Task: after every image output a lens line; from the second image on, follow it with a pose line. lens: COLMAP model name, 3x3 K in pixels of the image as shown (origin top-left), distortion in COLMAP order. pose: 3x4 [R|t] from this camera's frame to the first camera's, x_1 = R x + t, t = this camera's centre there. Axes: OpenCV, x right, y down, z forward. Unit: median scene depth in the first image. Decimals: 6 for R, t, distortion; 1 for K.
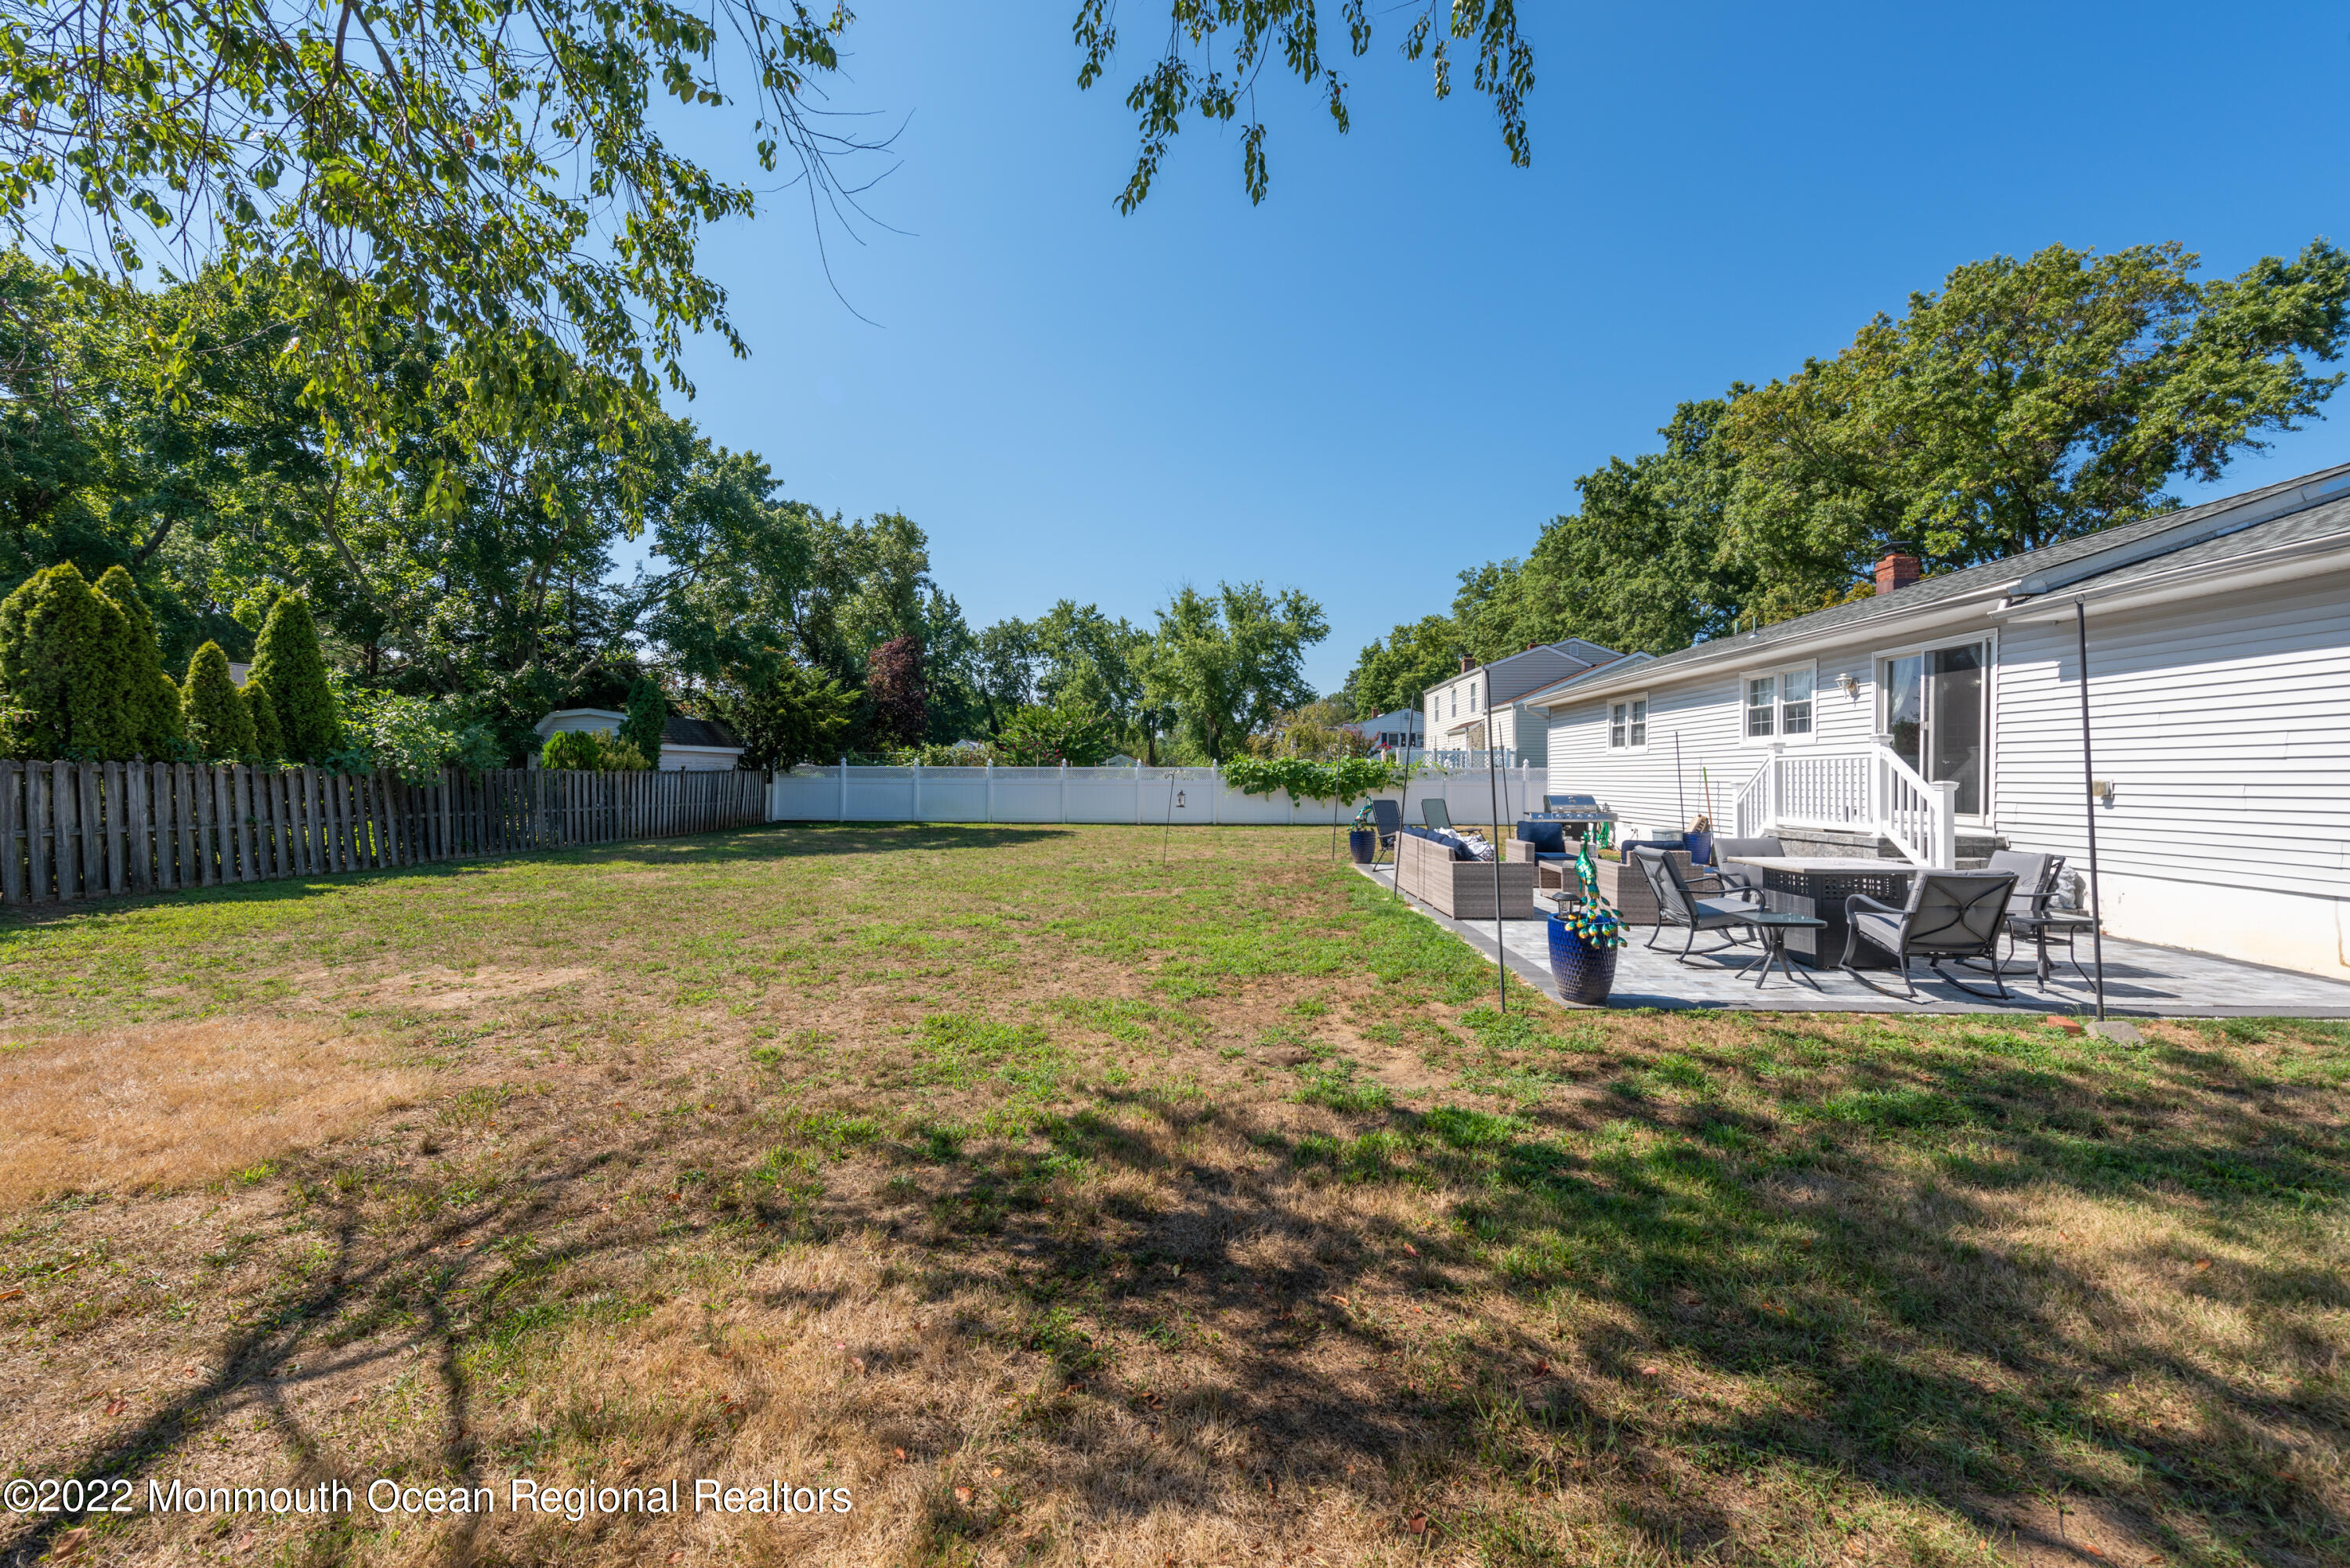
lens RADIAL K [[918.6, 0, 1175.4], [0, 918.6, 775.0], [0, 0, 1]] dist [0.005864, -0.001501]
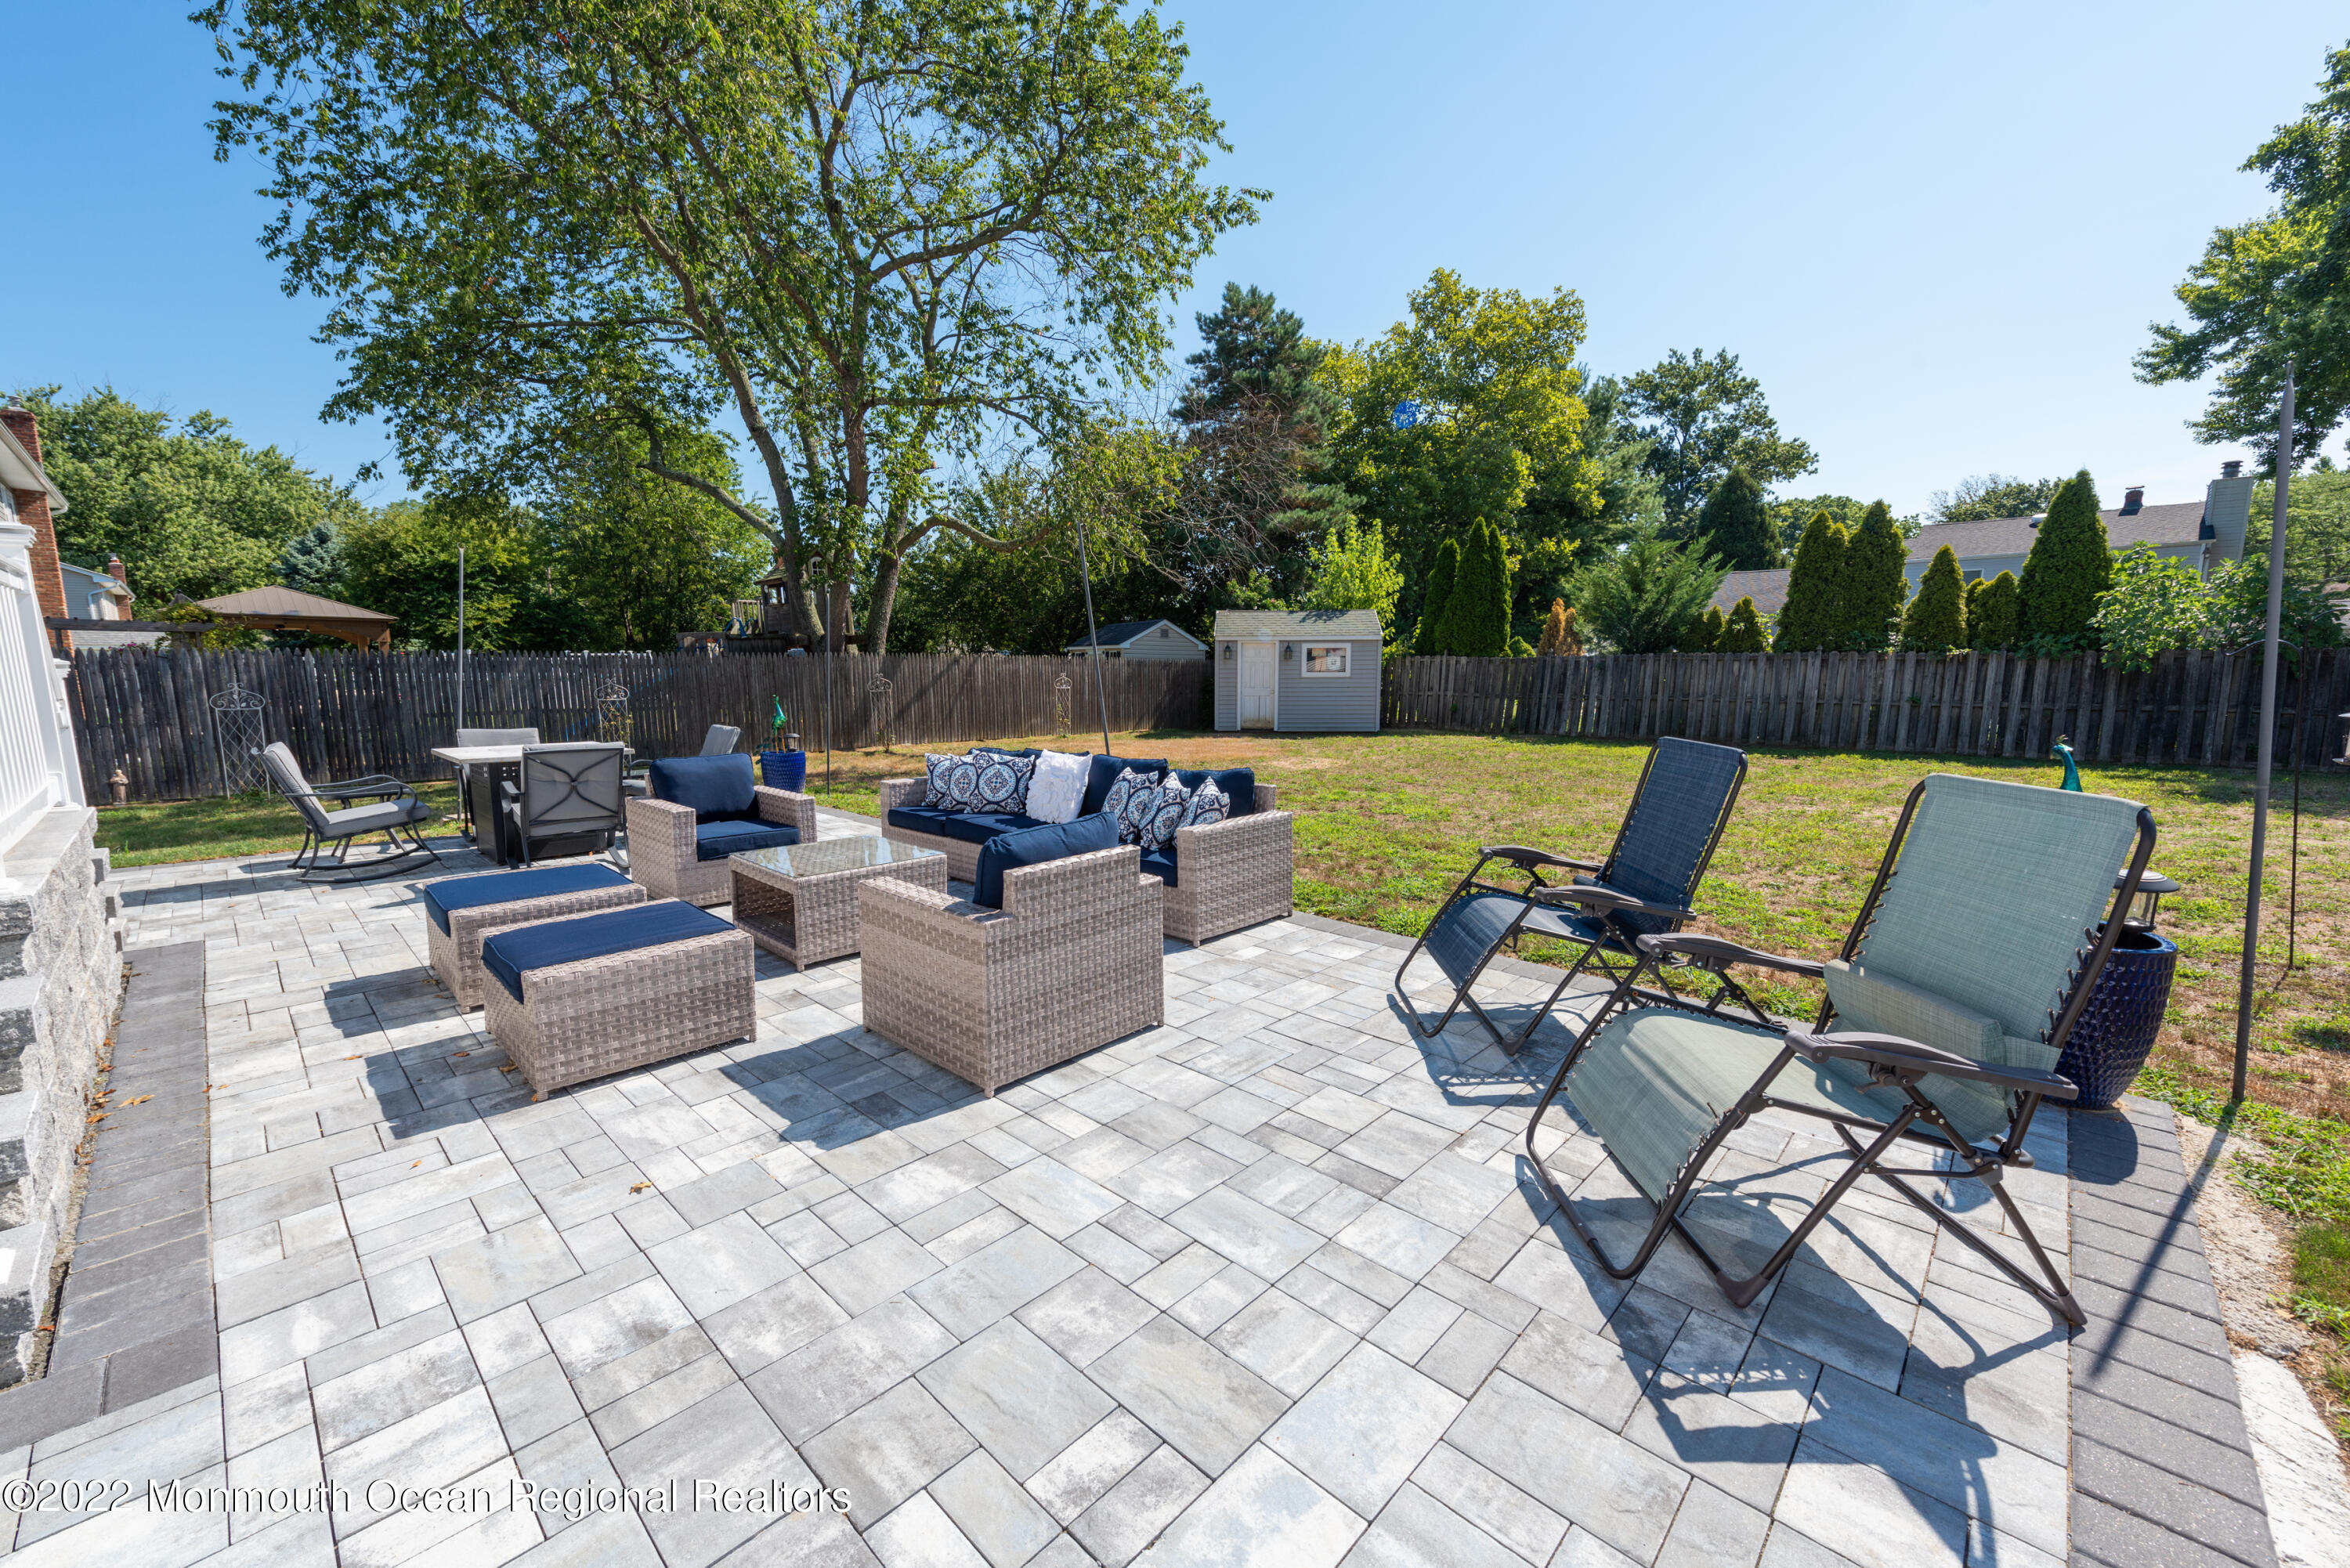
lens RADIAL K [[918.6, 0, 1165.4], [0, 918.6, 793.5], [0, 0, 1]] dist [0.005864, -0.001501]
pose [[-0.655735, 0.103541, -0.747858, 0.229034], [0.001984, 0.990784, 0.135434, 0.003461], [0.754989, 0.087325, -0.649897, 0.487363]]
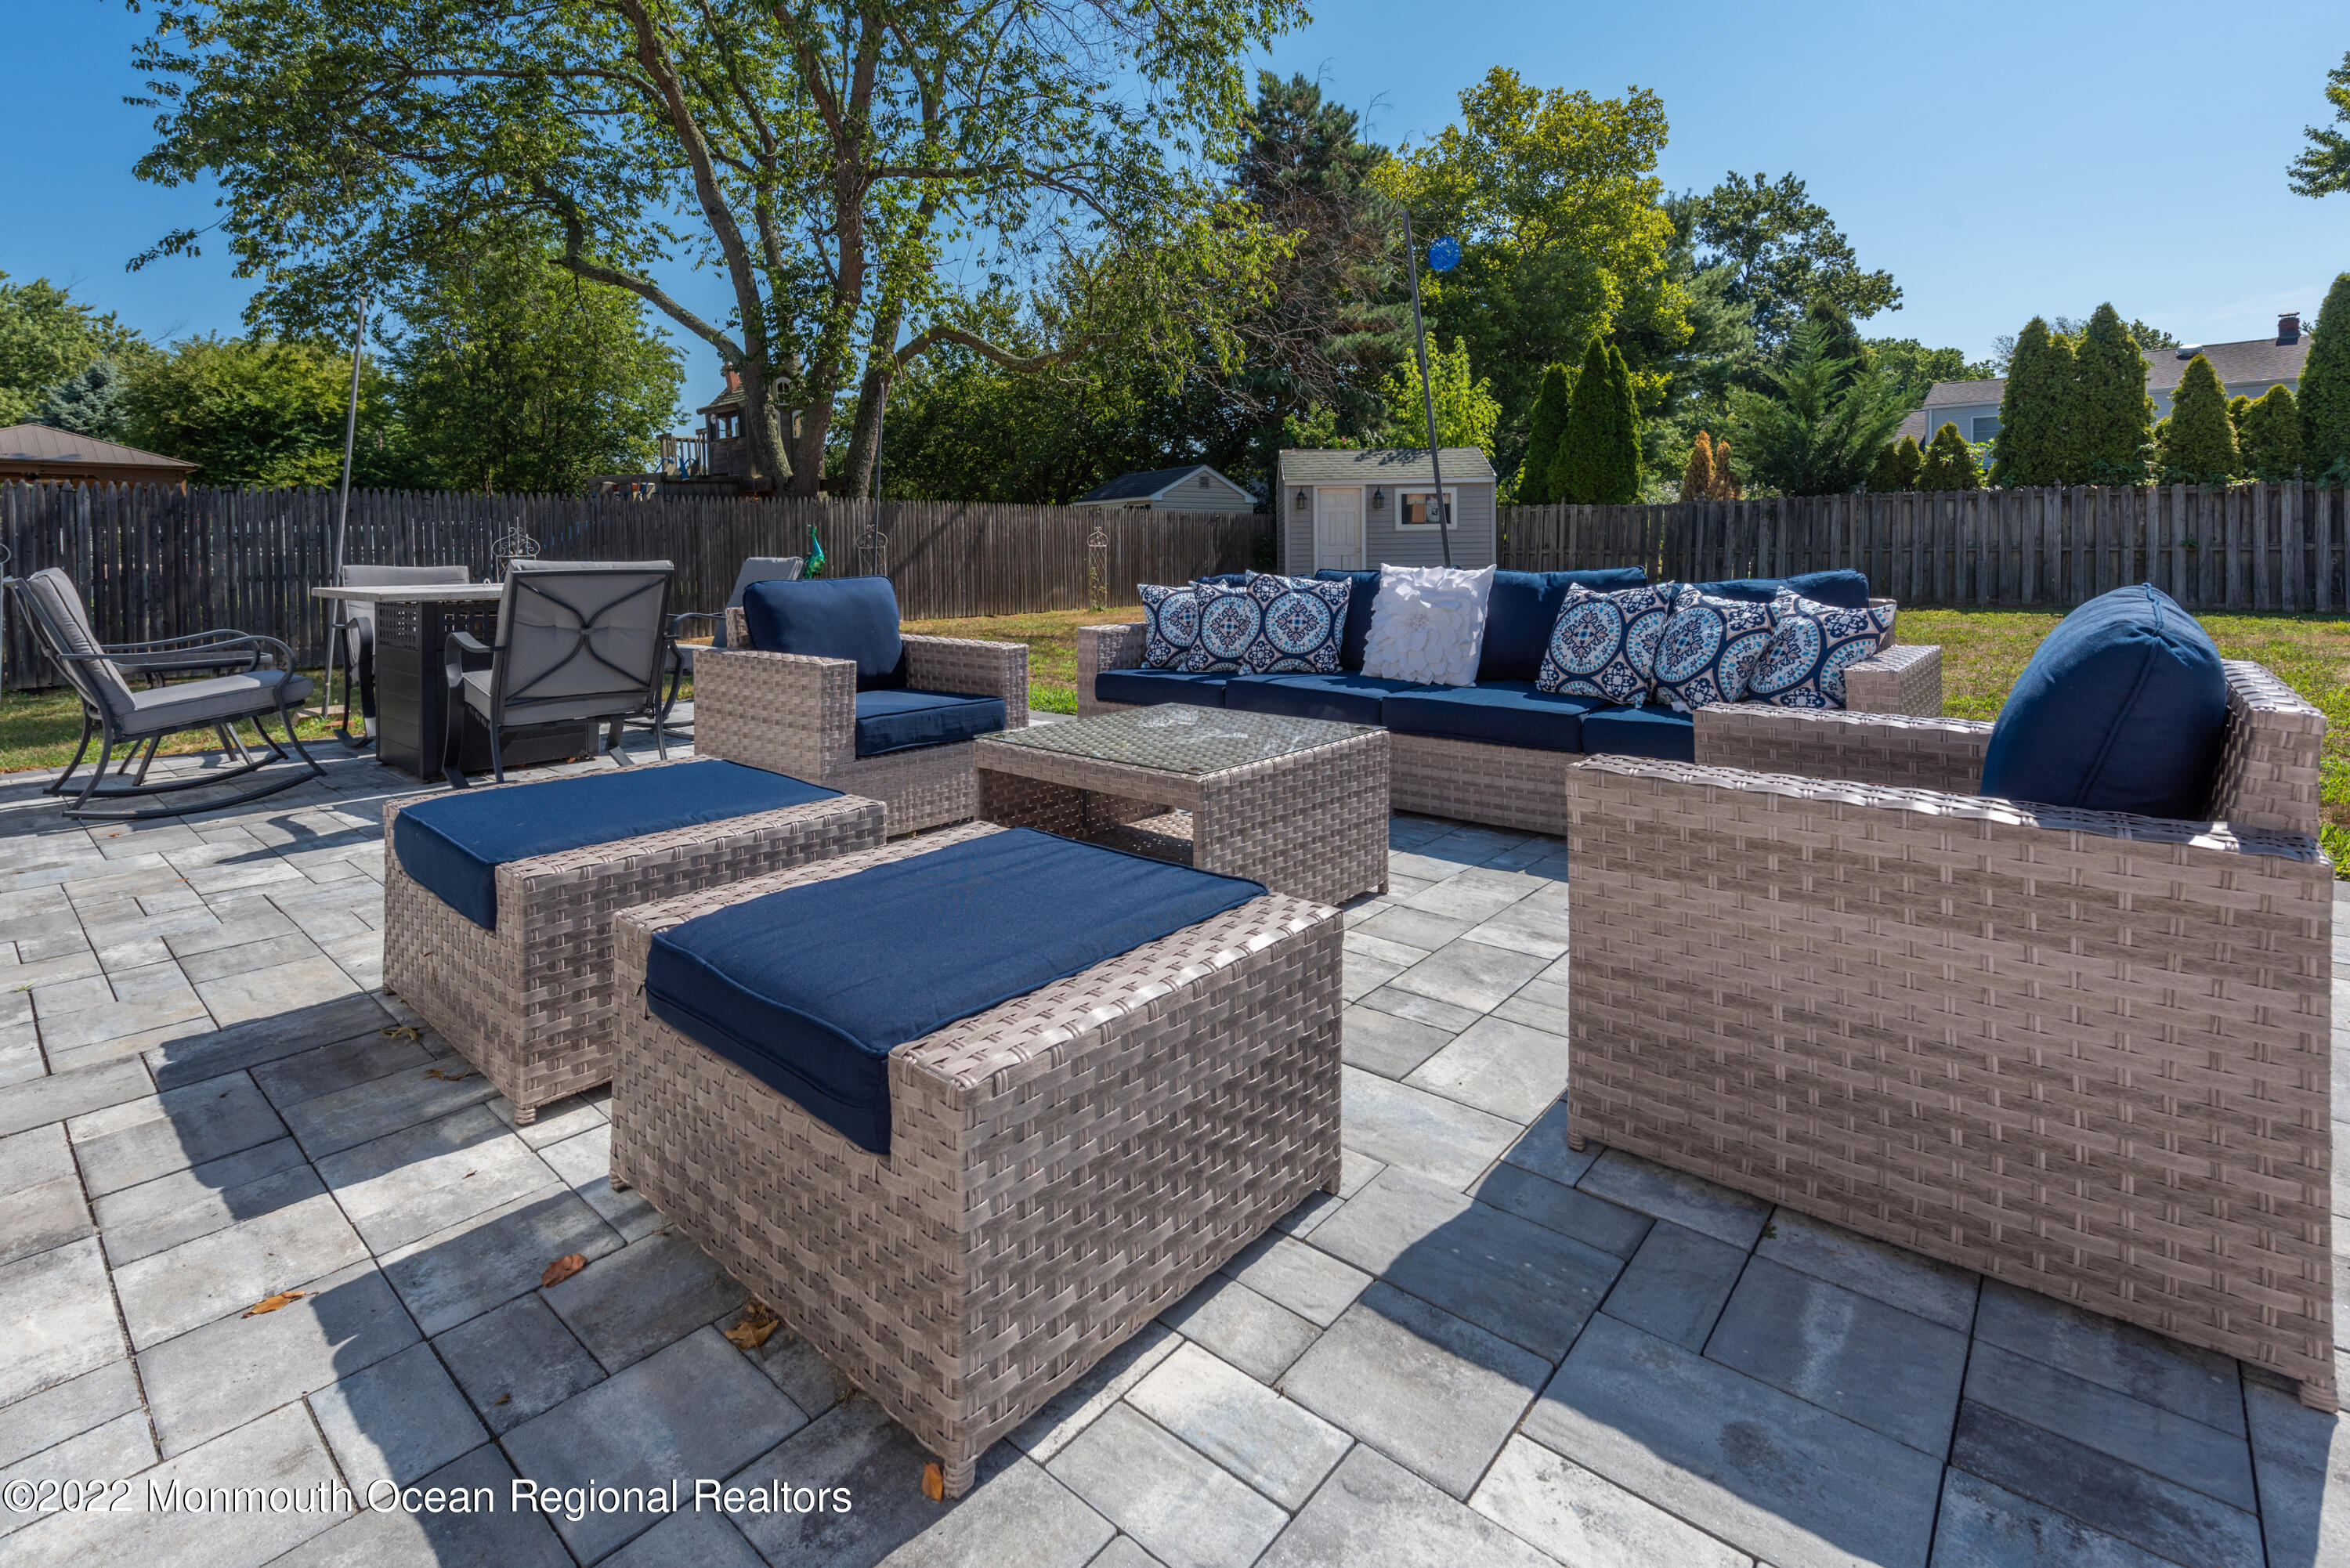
lens RADIAL K [[1104.3, 0, 1179.0], [0, 1104.3, 555.9], [0, 0, 1]] dist [0.001562, -0.002353]
pose [[-0.615531, 0.015760, -0.787955, 0.226282], [0.014160, 0.999860, 0.008937, 0.017507], [0.787985, -0.005657, -0.615668, 0.408780]]
